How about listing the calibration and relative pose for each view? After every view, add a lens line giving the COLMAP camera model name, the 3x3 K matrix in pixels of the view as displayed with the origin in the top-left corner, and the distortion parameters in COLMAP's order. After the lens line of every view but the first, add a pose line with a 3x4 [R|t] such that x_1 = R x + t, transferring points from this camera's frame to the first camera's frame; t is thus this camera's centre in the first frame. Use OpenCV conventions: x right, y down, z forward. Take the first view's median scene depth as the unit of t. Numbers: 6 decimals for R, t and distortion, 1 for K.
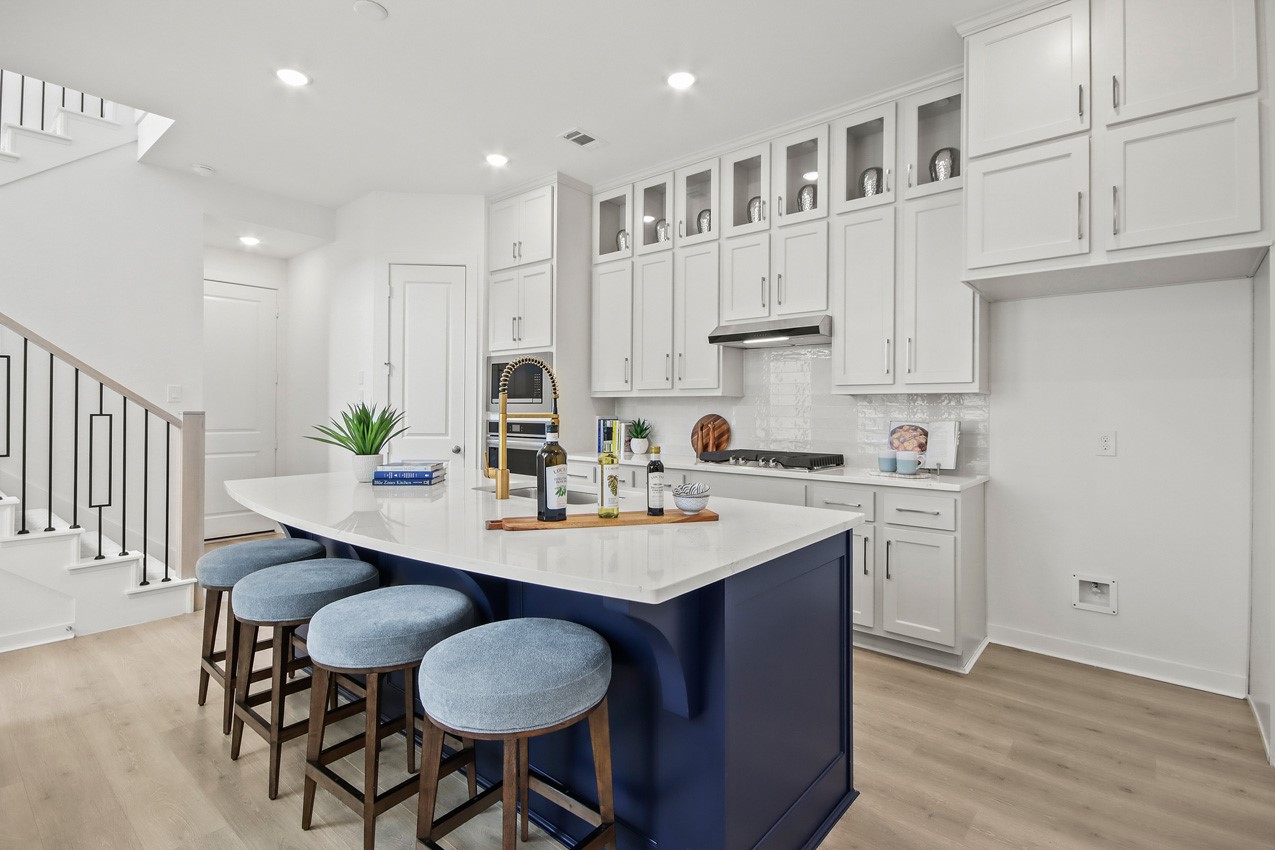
lens RADIAL K [[605.5, 0, 641.6], [0, 605.5, 415.7], [0, 0, 1]] dist [0.003019, 0.000635]
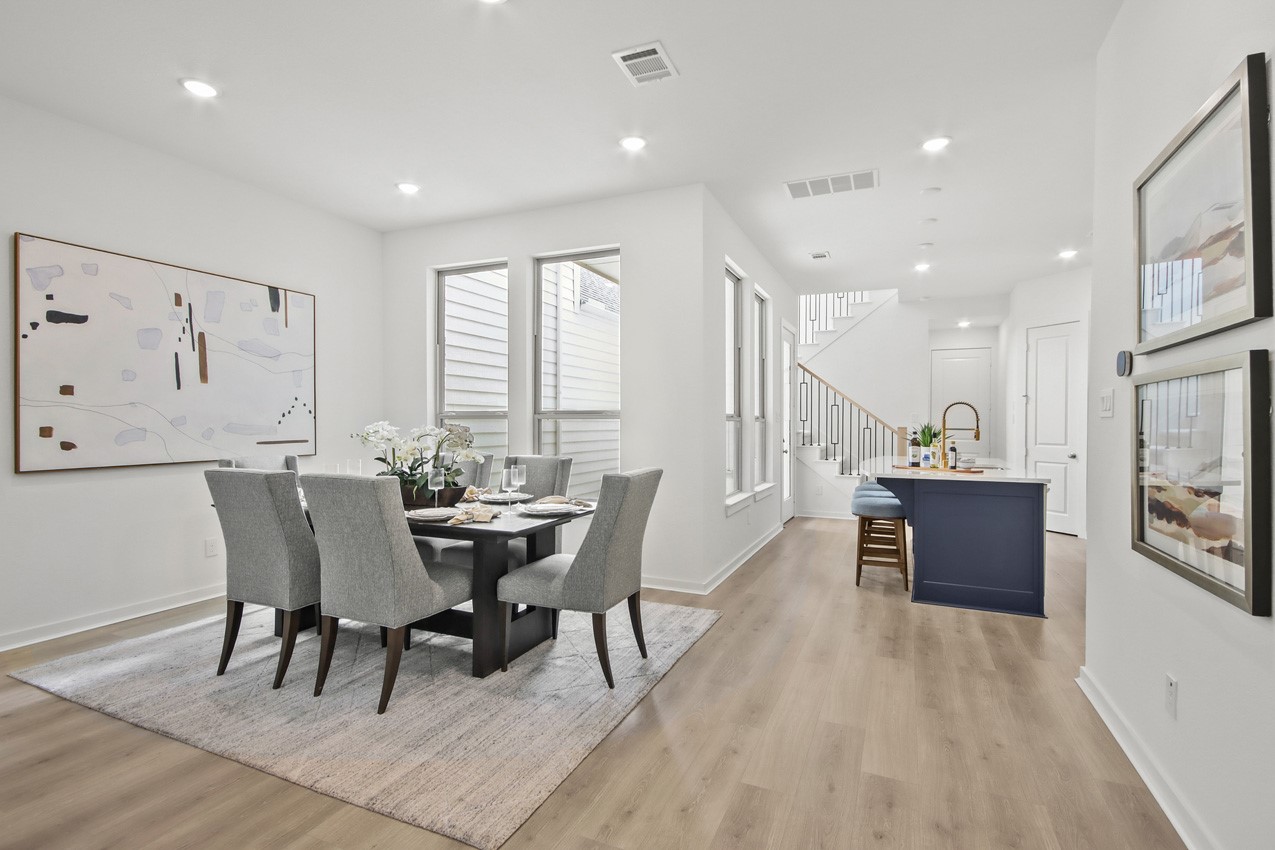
lens RADIAL K [[594.3, 0, 637.5], [0, 594.3, 425.0], [0, 0, 1]] dist [0.003167, 0.000220]
pose [[0.263321, 0.002033, -0.964706, 0.841986], [-0.013407, 0.999909, -0.001553, 0.001520], [0.964615, 0.013343, 0.263324, -0.351008]]
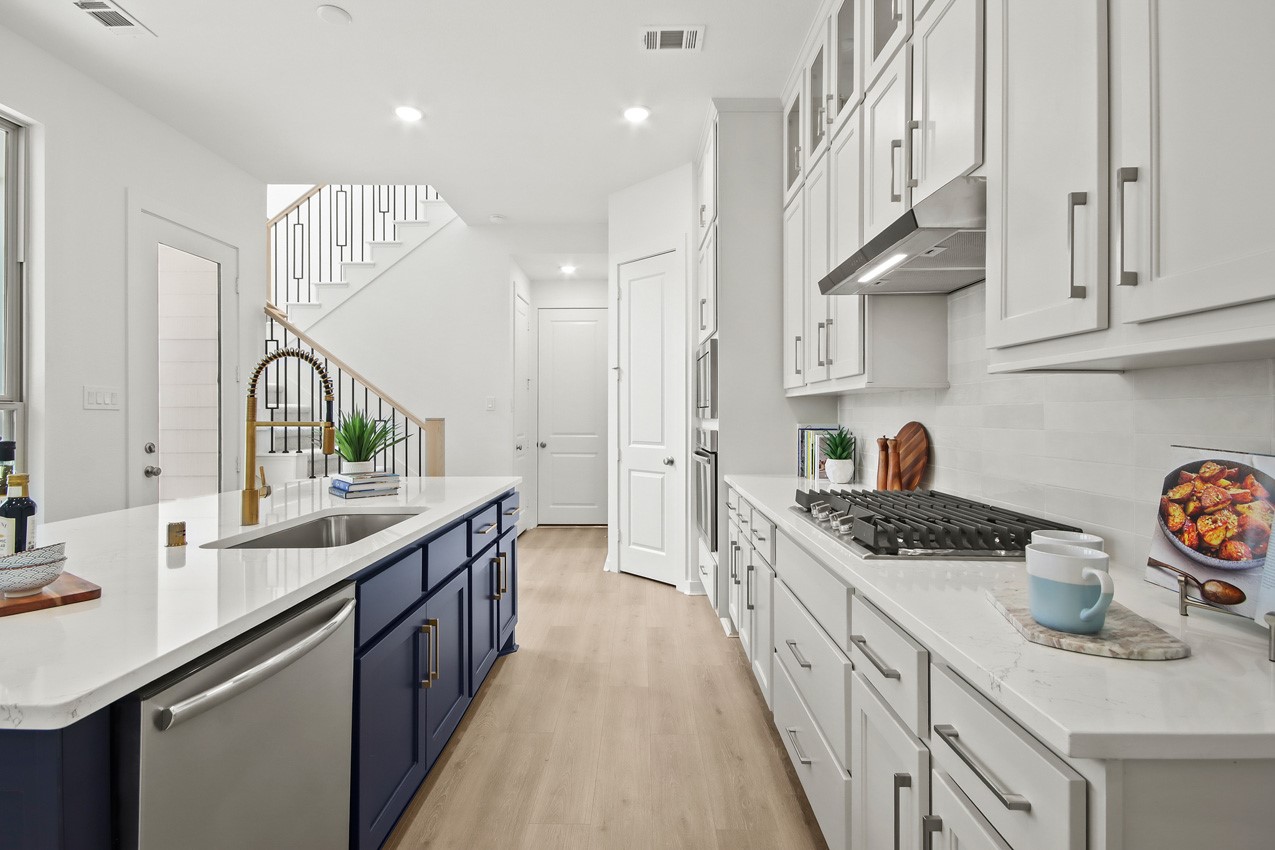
lens RADIAL K [[605.5, 0, 641.6], [0, 605.5, 415.7], [0, 0, 1]] dist [0.003019, 0.000635]
pose [[0.628664, -0.004628, -0.777663, 0.400302], [-0.001827, 0.999971, -0.007428, -0.003389], [0.777675, 0.006091, 0.628637, 0.478061]]
